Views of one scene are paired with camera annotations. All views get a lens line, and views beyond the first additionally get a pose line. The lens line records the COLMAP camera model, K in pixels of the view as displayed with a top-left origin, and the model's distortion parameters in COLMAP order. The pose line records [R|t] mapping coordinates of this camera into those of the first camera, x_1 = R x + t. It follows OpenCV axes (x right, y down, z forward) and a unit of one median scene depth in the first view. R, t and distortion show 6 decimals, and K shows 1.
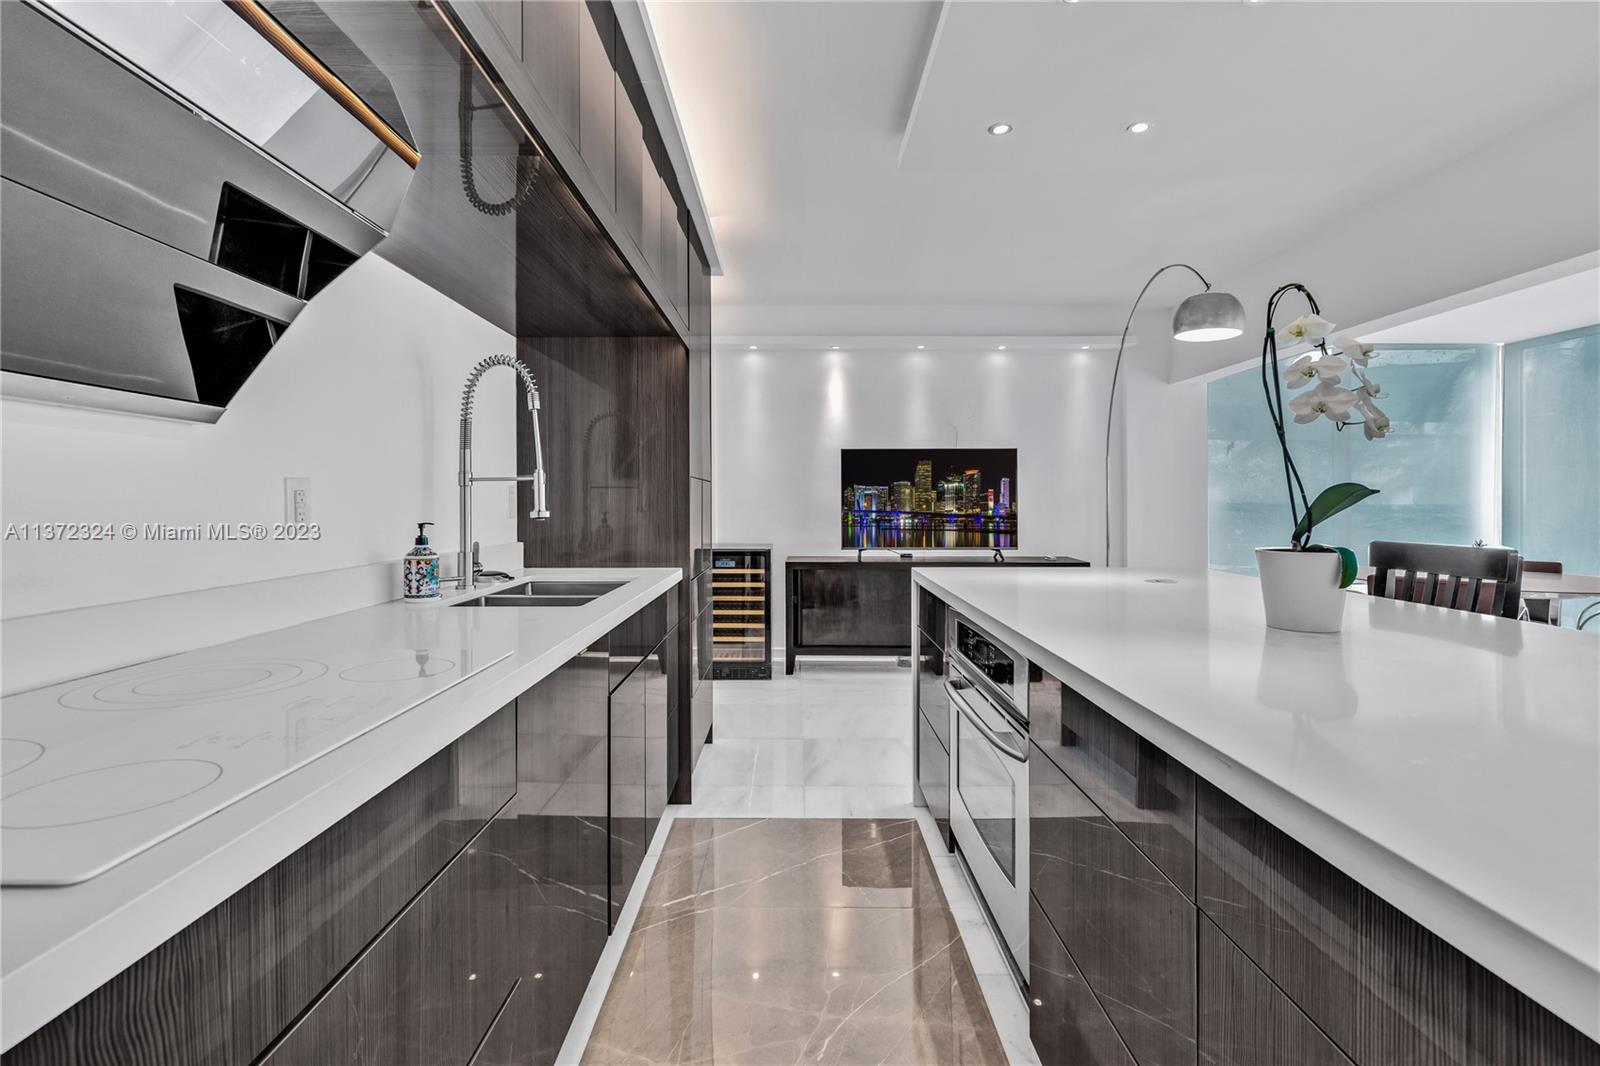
lens RADIAL K [[840.7, 0, 753.9], [0, 840.7, 531.7], [0, 0, 1]] dist [0.025832, -0.000495]
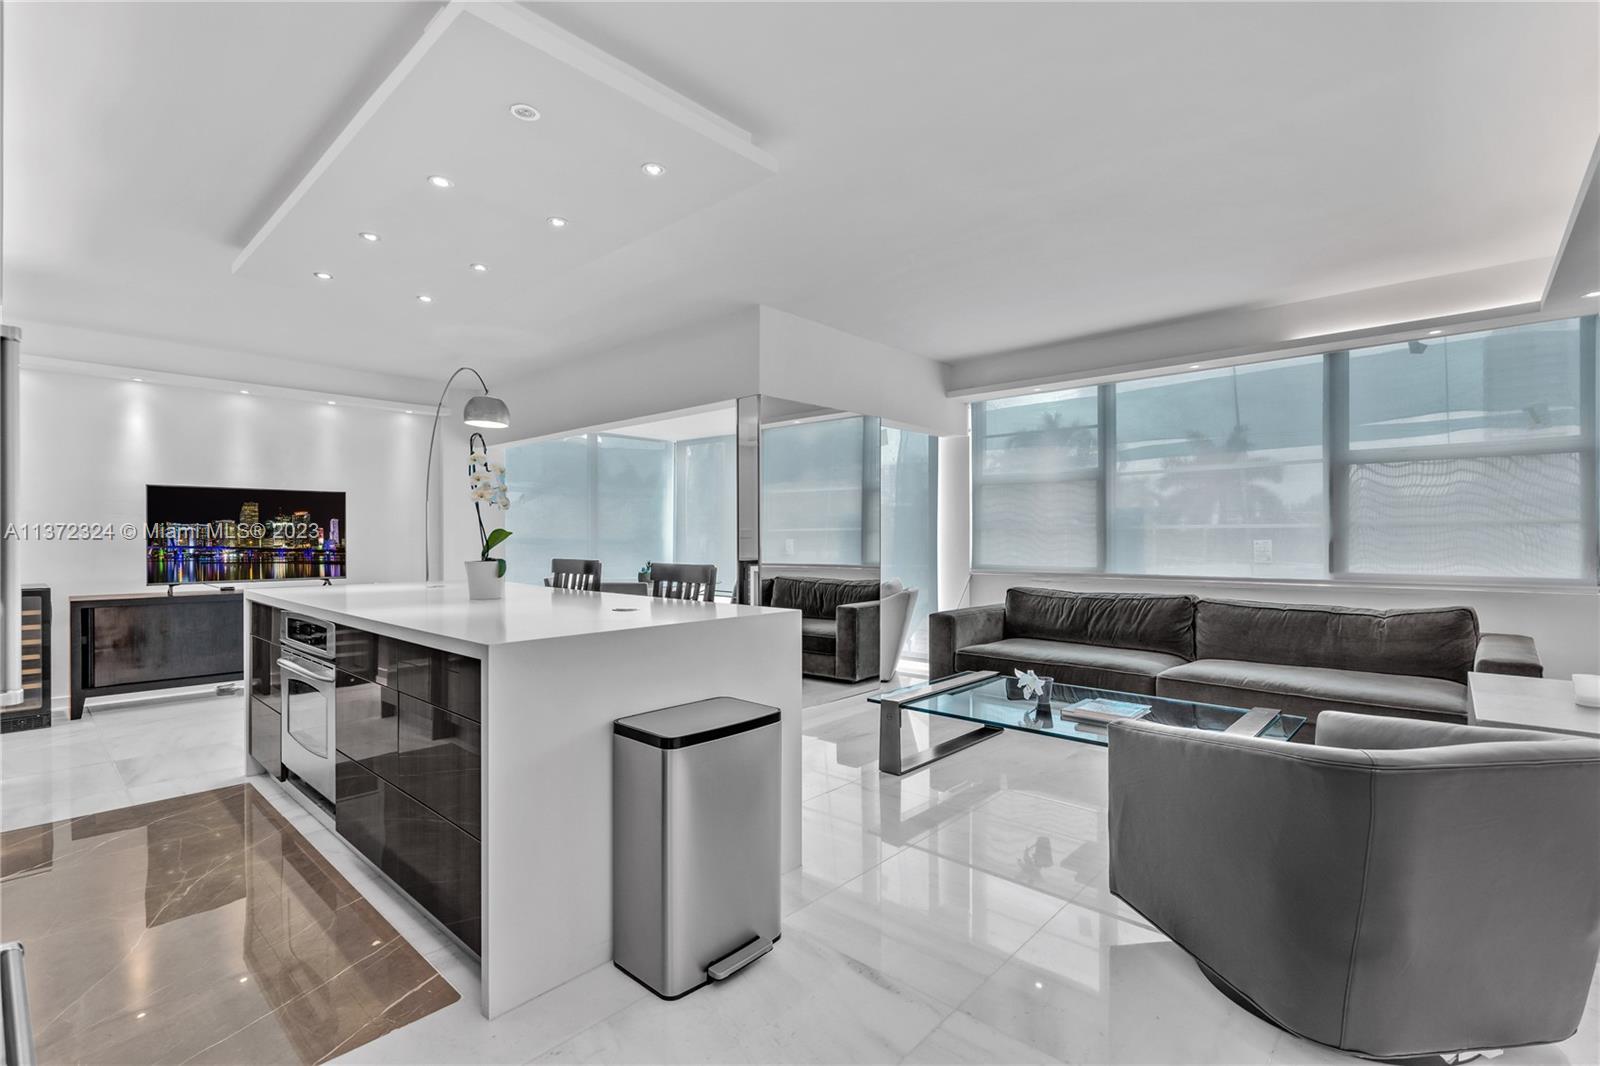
lens RADIAL K [[709.7, 0, 833.9], [0, 709.7, 538.8], [0, 0, 1]] dist [0.008839, 0.000056]
pose [[0.629009, -0.001222, 0.777397, -0.051715], [0.028599, 0.999358, -0.021569, 0.008416], [-0.776872, 0.035800, 0.628640, -0.217494]]
